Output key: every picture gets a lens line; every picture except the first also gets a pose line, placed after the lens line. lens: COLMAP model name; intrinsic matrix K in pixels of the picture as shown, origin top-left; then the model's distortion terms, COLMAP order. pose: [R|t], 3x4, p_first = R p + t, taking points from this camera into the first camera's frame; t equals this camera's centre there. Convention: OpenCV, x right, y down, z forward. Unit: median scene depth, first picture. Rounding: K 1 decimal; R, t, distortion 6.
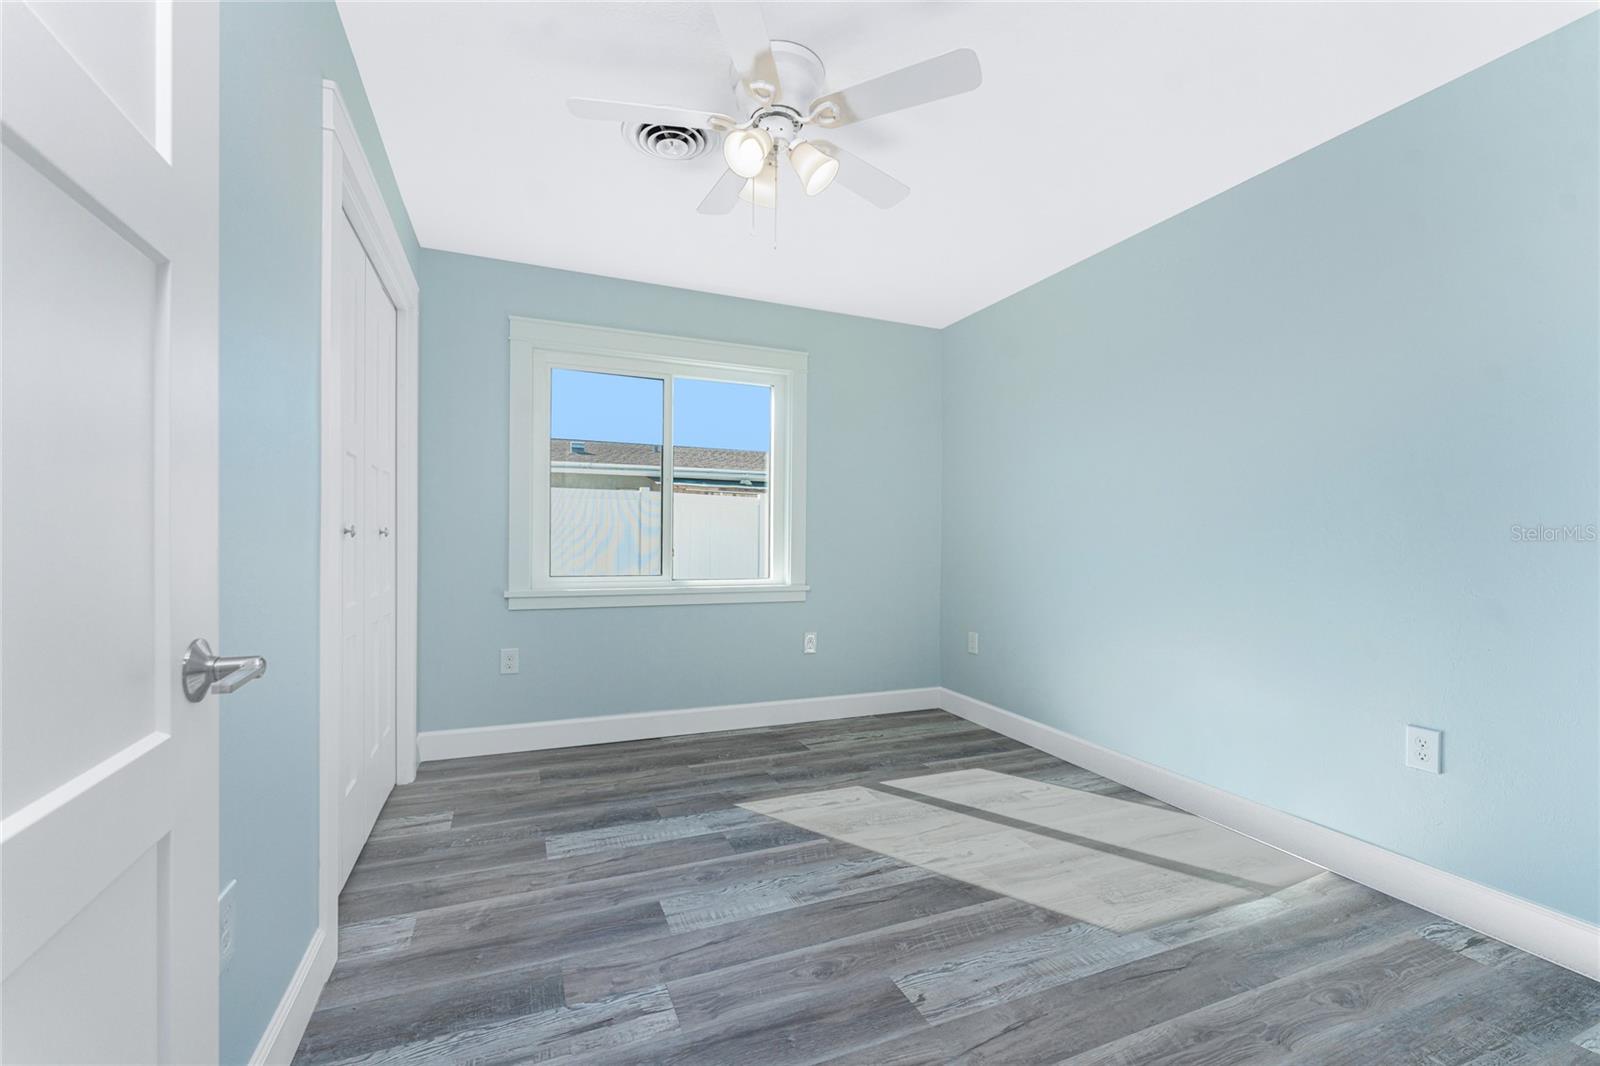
lens RADIAL K [[651.8, 0, 788.2], [0, 651.8, 545.0], [0, 0, 1]] dist [0.001330, -0.000201]
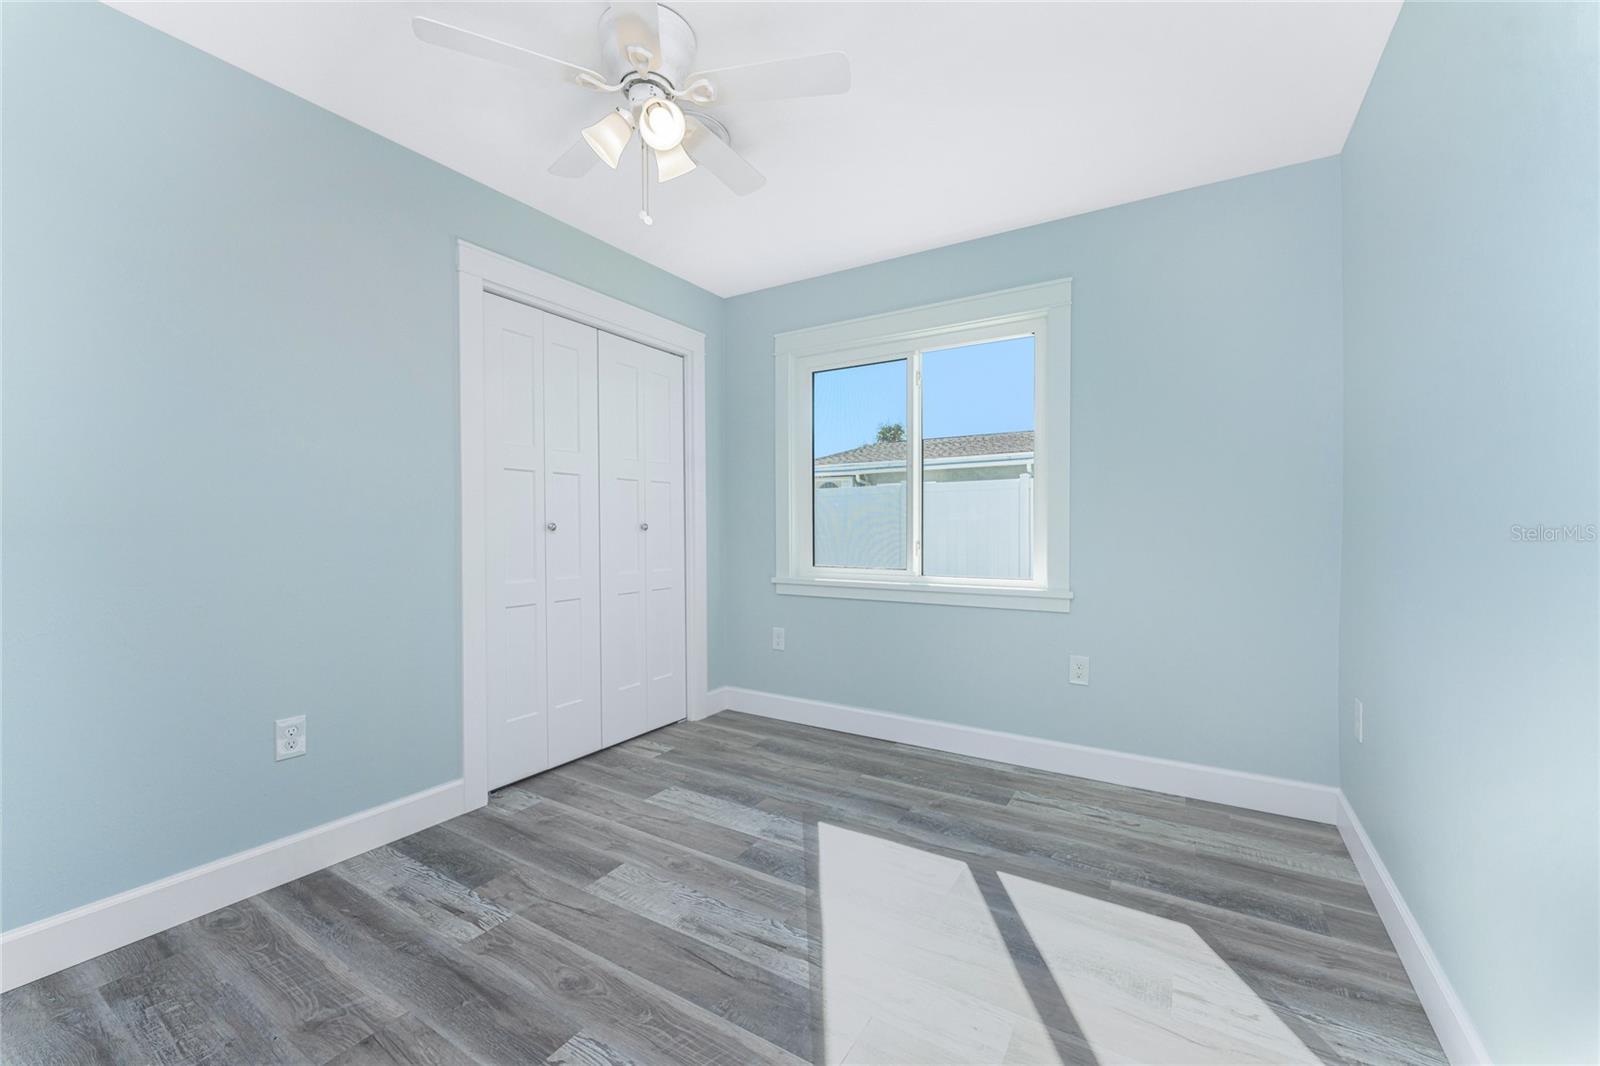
lens RADIAL K [[651.8, 0, 788.2], [0, 651.8, 545.0], [0, 0, 1]] dist [0.001330, -0.000201]
pose [[0.588624, 0.012147, -0.808316, 0.561682], [-0.001357, 0.999901, 0.014037, -0.001655], [0.808406, -0.007165, 0.588582, 0.389672]]
